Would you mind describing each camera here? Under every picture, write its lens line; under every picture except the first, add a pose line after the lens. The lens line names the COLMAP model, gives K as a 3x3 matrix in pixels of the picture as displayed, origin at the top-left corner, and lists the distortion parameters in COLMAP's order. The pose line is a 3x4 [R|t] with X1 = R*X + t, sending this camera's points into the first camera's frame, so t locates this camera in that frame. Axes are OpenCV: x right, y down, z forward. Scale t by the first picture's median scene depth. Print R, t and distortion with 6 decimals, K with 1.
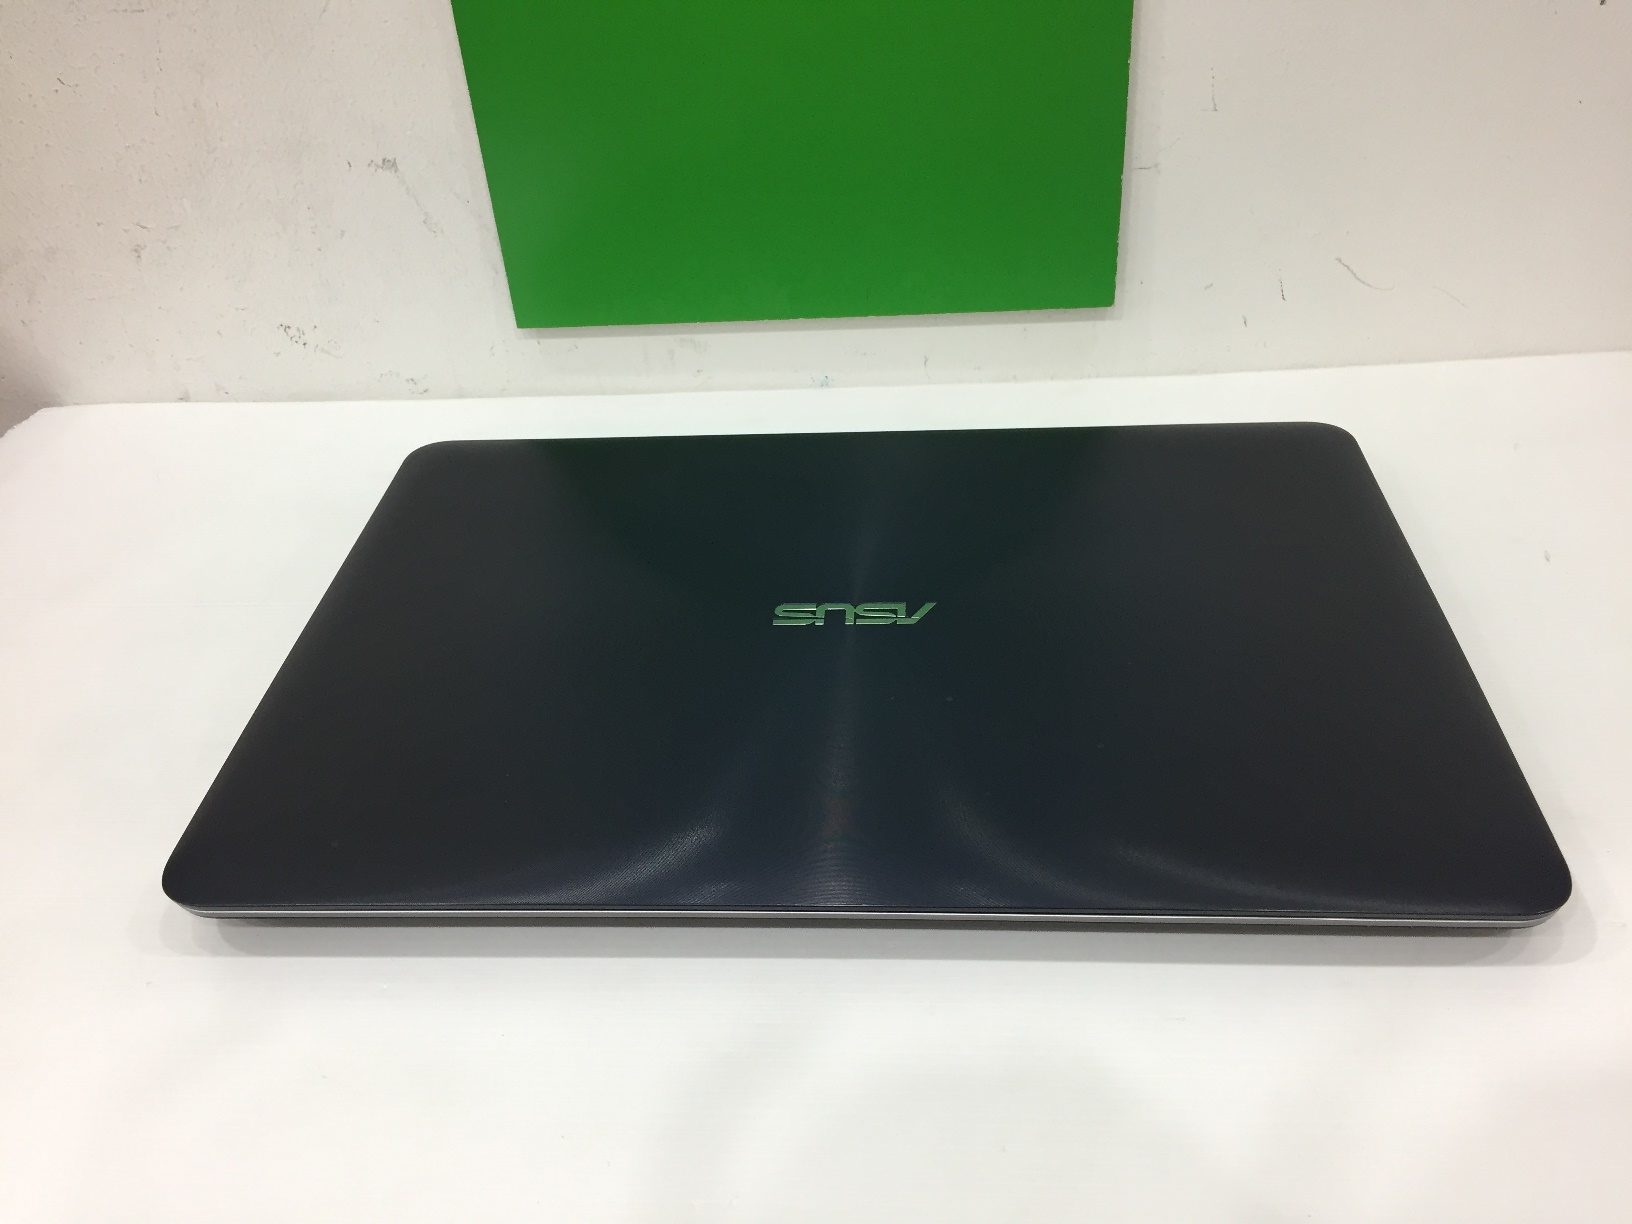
lens RADIAL K [[1407.2, 0, 816.1], [0, 1407.2, 619.0], [0, 0, 1]] dist [0.081979, -0.132971]
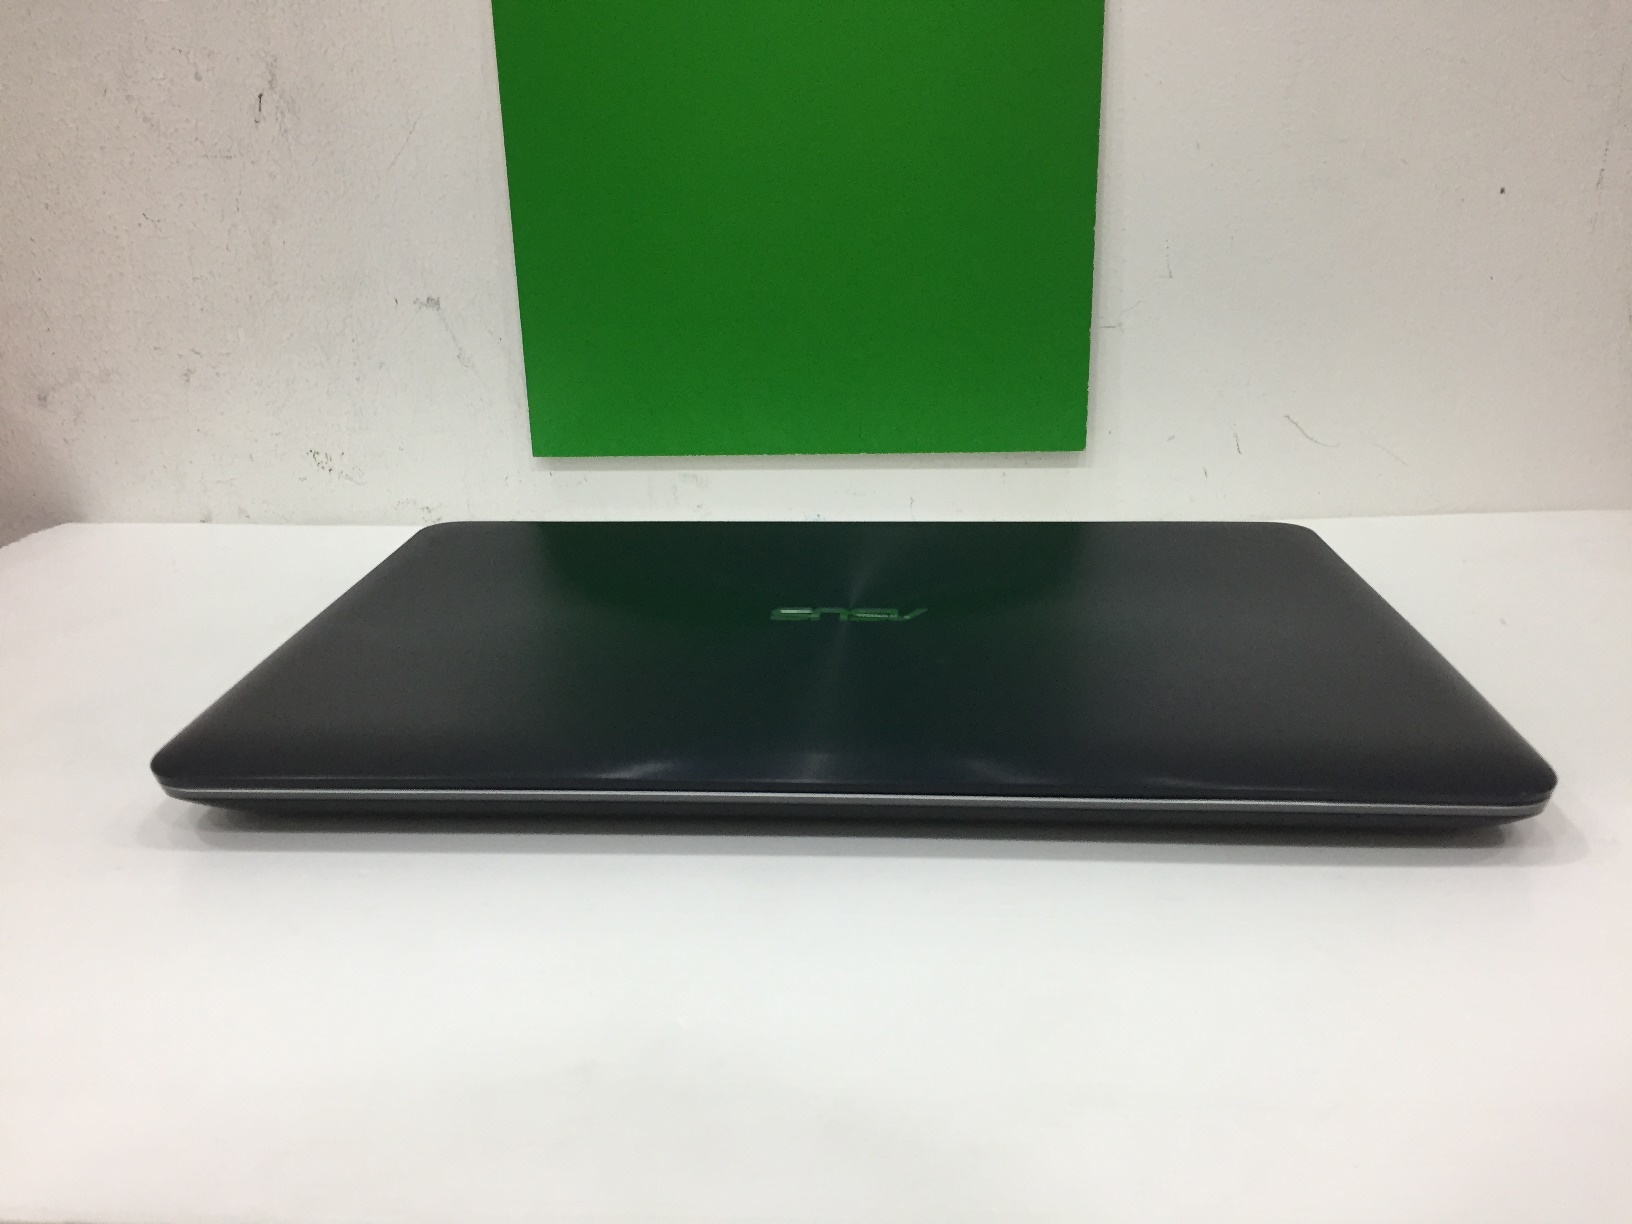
lens RADIAL K [[1407.2, 0, 816.1], [0, 1407.2, 619.0], [0, 0, 1]] dist [0.081979, -0.132971]
pose [[0.999031, 0.039470, 0.019480, -0.012718], [-0.032237, 0.957470, -0.286726, 0.220235], [-0.029969, 0.285821, 0.957814, 0.001337]]
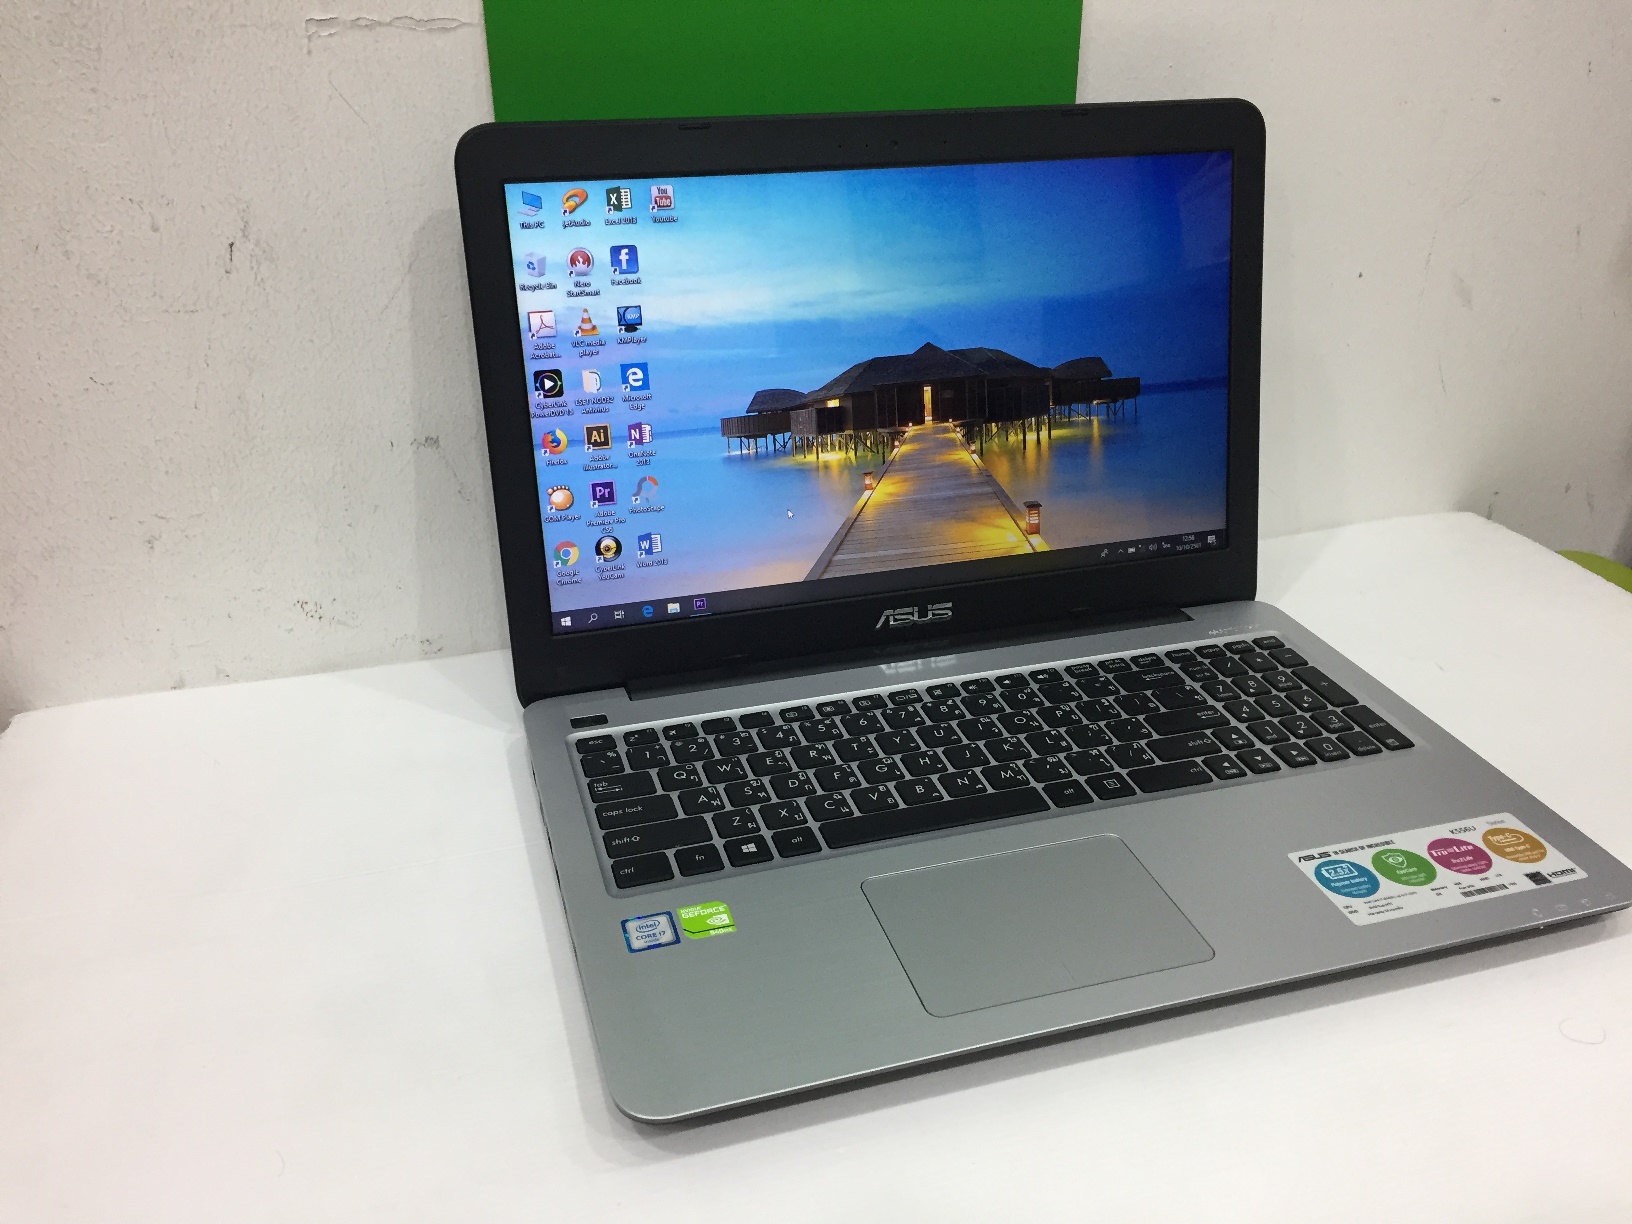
lens RADIAL K [[1407.2, 0, 816.1], [0, 1407.2, 619.0], [0, 0, 1]] dist [0.081979, -0.132971]
pose [[0.932479, -0.103244, 0.346157, -0.404573], [0.158050, 0.978301, -0.133970, -0.001495], [-0.324814, 0.179635, 0.928562, -0.055692]]
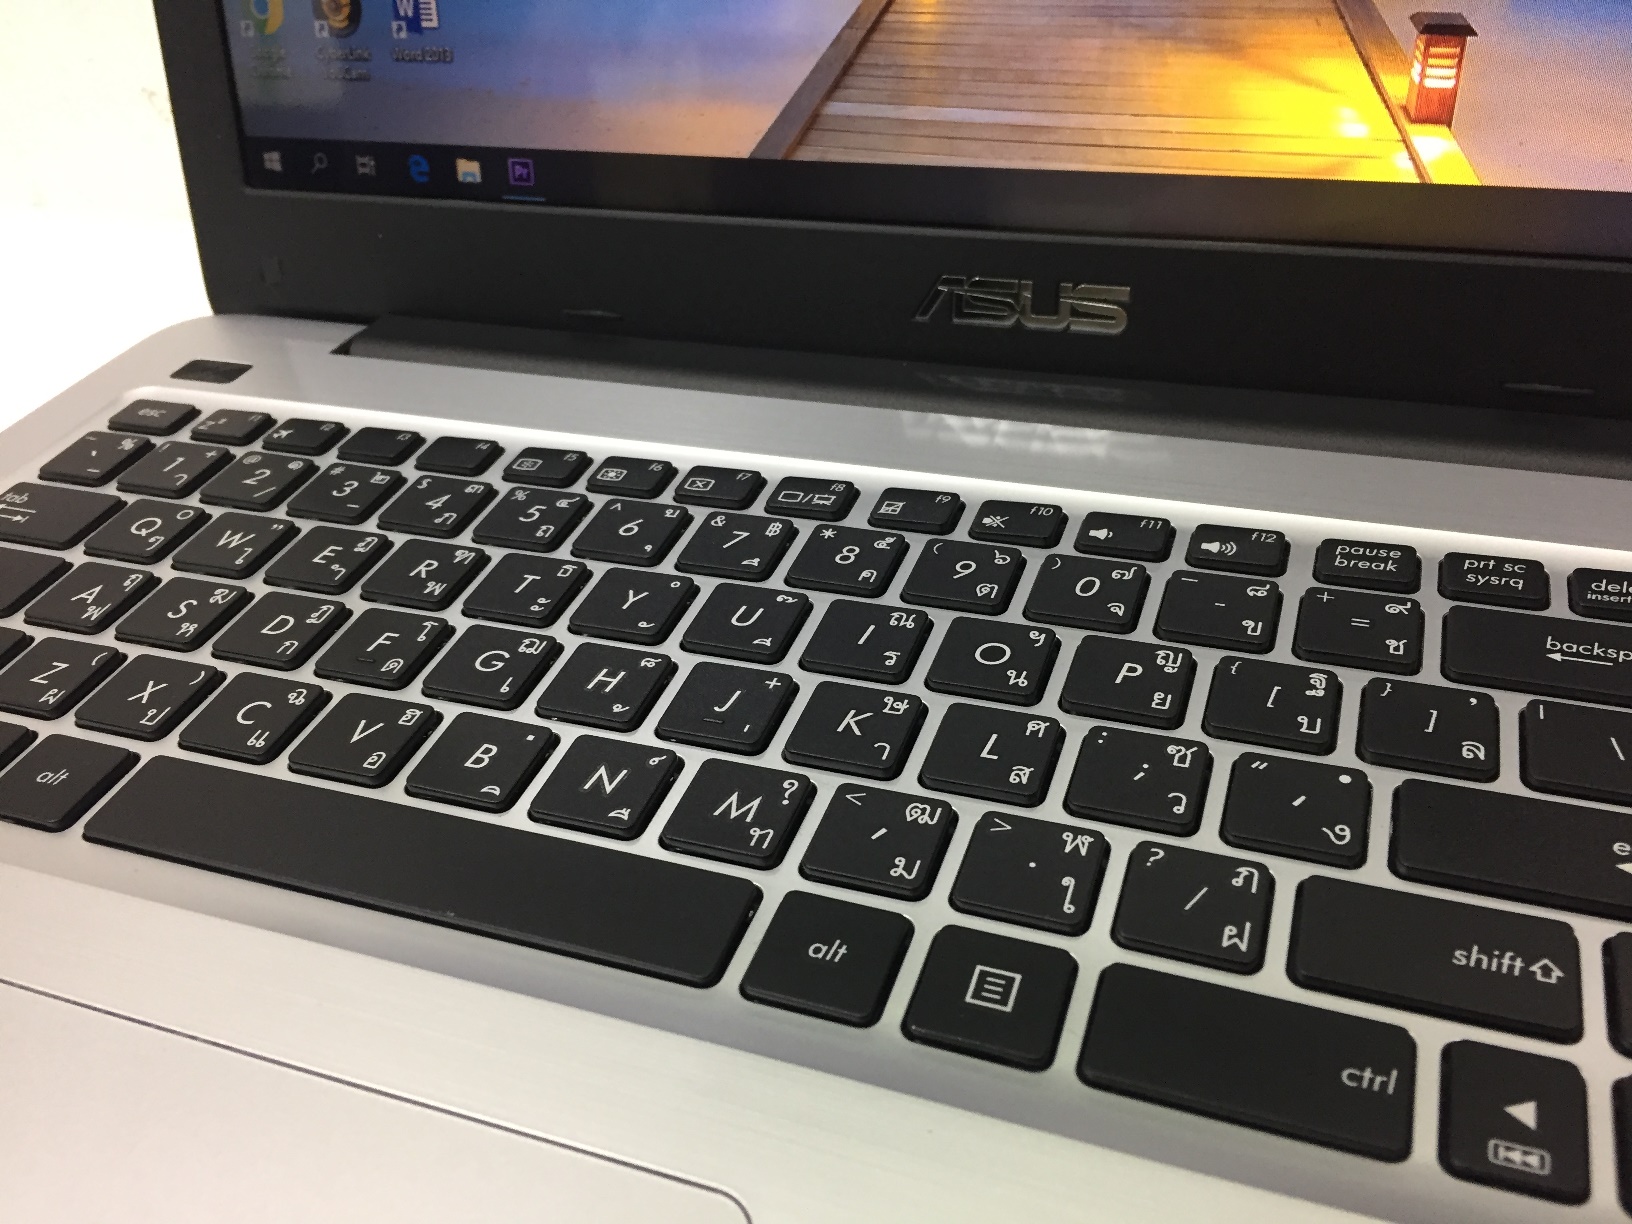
lens RADIAL K [[1432.2, 0, 813.3], [0, 1432.2, 620.6], [0, 0, 1]] dist [0.070477, -0.139733]
pose [[0.958438, 0.148007, -0.243905, 0.091460], [-0.136629, 0.988615, 0.063023, -0.062829], [0.250456, -0.027080, 0.967749, 0.492370]]
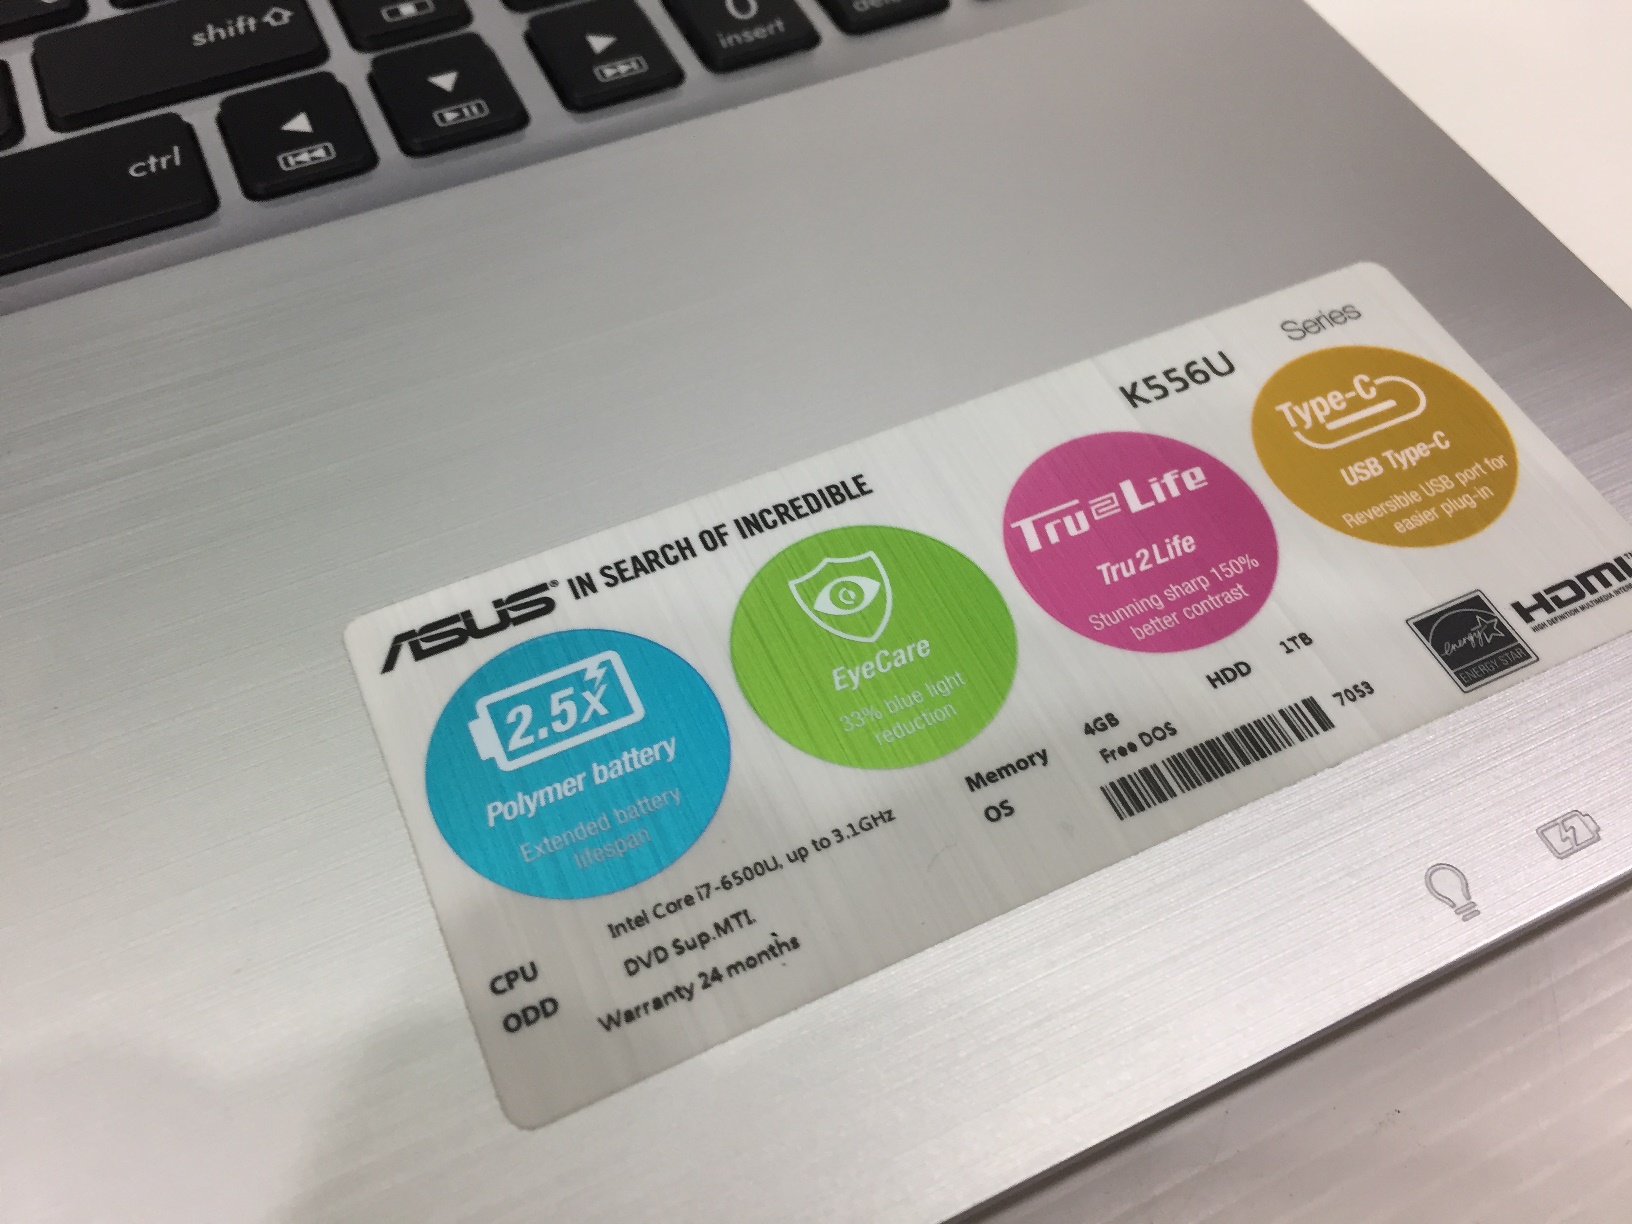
lens RADIAL K [[1432.2, 0, 813.3], [0, 1432.2, 620.6], [0, 0, 1]] dist [0.070477, -0.139733]
pose [[0.874223, -0.364599, 0.320627, 0.121781], [0.230511, 0.892880, 0.386819, 0.010324], [-0.427315, -0.264258, 0.864621, 0.476776]]
